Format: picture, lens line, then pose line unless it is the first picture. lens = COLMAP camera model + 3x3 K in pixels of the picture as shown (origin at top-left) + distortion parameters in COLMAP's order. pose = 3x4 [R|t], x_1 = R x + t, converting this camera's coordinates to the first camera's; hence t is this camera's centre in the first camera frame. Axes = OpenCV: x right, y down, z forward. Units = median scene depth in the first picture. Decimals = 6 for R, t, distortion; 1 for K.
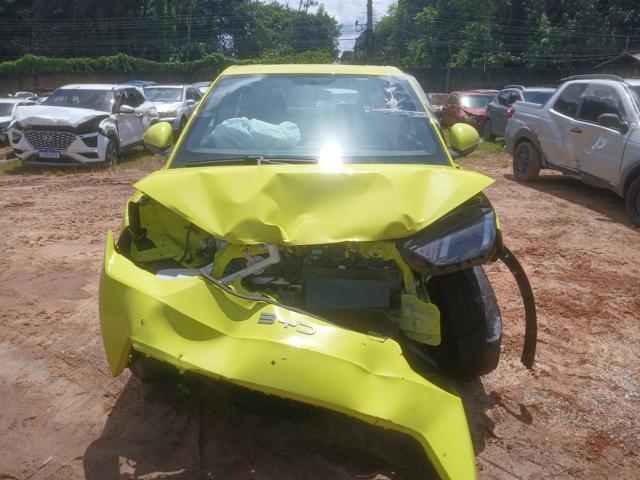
lens RADIAL K [[495.2, 0, 320.0], [0, 495.2, 240.0], [0, 0, 1]] dist [0.040659, -0.125803]
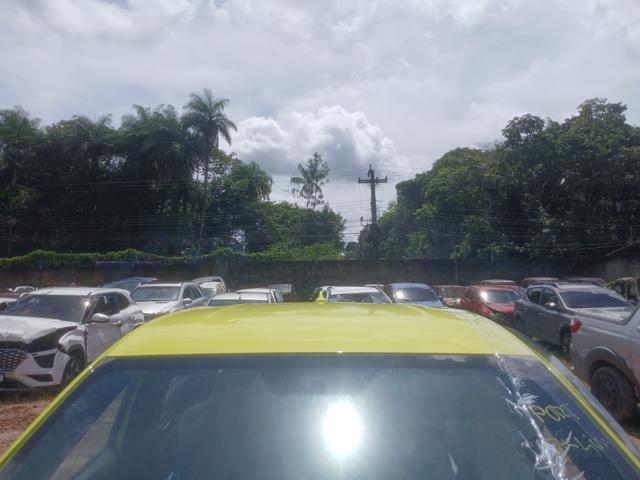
lens RADIAL K [[495.2, 0, 320.0], [0, 495.2, 240.0], [0, 0, 1]] dist [0.040659, -0.125803]
pose [[0.999836, -0.012655, -0.012958, -0.002020], [0.007137, 0.932811, -0.360296, -0.086145], [0.016647, 0.360144, 0.932748, 0.181636]]
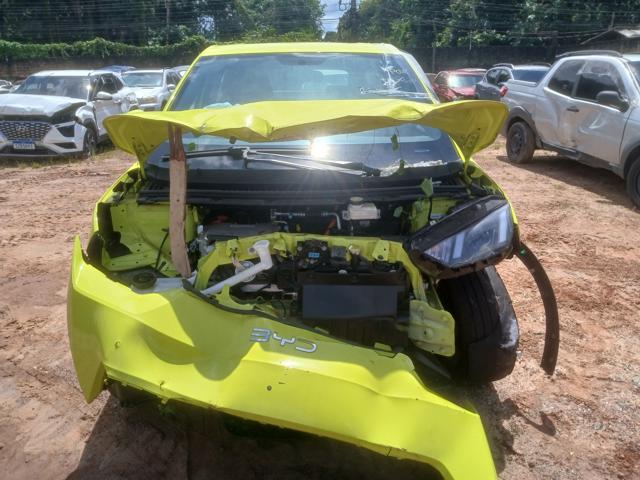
lens RADIAL K [[499.9, 0, 320.0], [0, 499.9, 240.0], [0, 0, 1]] dist [-0.002049, -0.049530]
pose [[0.999385, -0.025756, 0.023781, -0.003369], [0.024989, 0.999175, 0.032011, -0.006646], [-0.024586, -0.031397, 0.999205, 0.023543]]
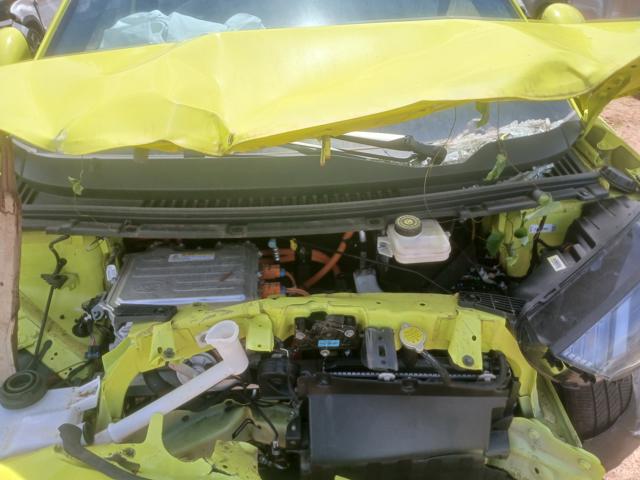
lens RADIAL K [[495.8, 0, 320.0], [0, 495.8, 240.0], [0, 0, 1]] dist [-0.056560, 0.066333]
pose [[0.997241, -0.064511, 0.036728, -0.005163], [0.053771, 0.968851, 0.241738, -0.037348], [-0.051179, -0.239096, 0.969646, 0.126456]]
